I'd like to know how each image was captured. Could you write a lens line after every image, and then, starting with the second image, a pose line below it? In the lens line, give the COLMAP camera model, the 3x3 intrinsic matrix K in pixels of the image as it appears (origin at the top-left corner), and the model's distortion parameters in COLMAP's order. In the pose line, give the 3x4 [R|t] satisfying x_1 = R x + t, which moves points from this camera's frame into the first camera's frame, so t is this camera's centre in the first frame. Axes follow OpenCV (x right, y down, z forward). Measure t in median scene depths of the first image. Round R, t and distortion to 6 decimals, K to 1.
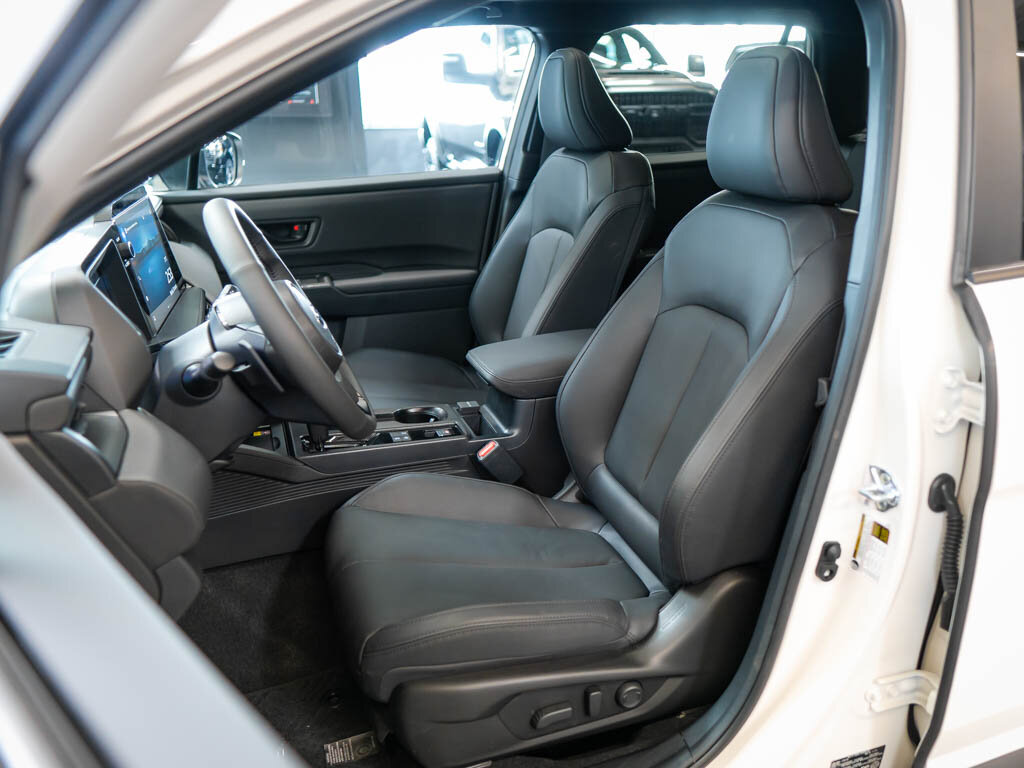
lens RADIAL K [[783.0, 0, 535.5], [0, 783.0, 415.3], [0, 0, 1]] dist [-0.007490, -0.003001]
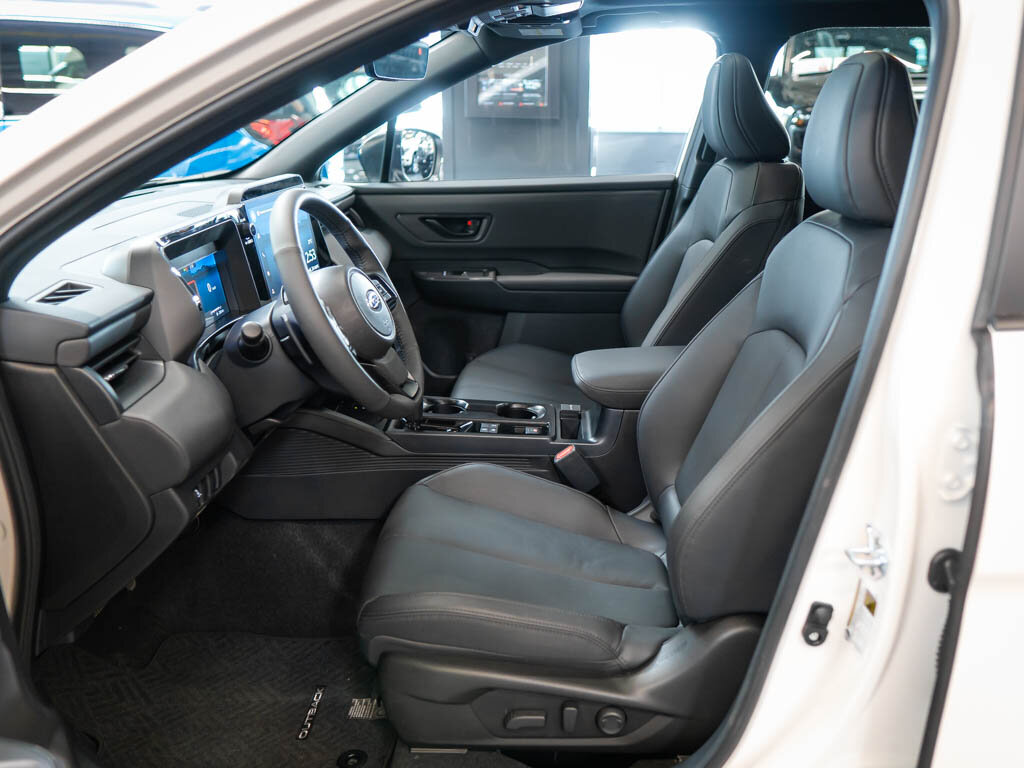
lens RADIAL K [[805.9, 0, 540.9], [0, 805.9, 413.5], [0, 0, 1]] dist [-0.009396, -0.005073]
pose [[0.939316, 0.135521, -0.315149, 0.239578], [-0.140466, 0.990060, 0.007083, -0.009652], [0.312977, 0.037615, 0.949016, 0.014246]]
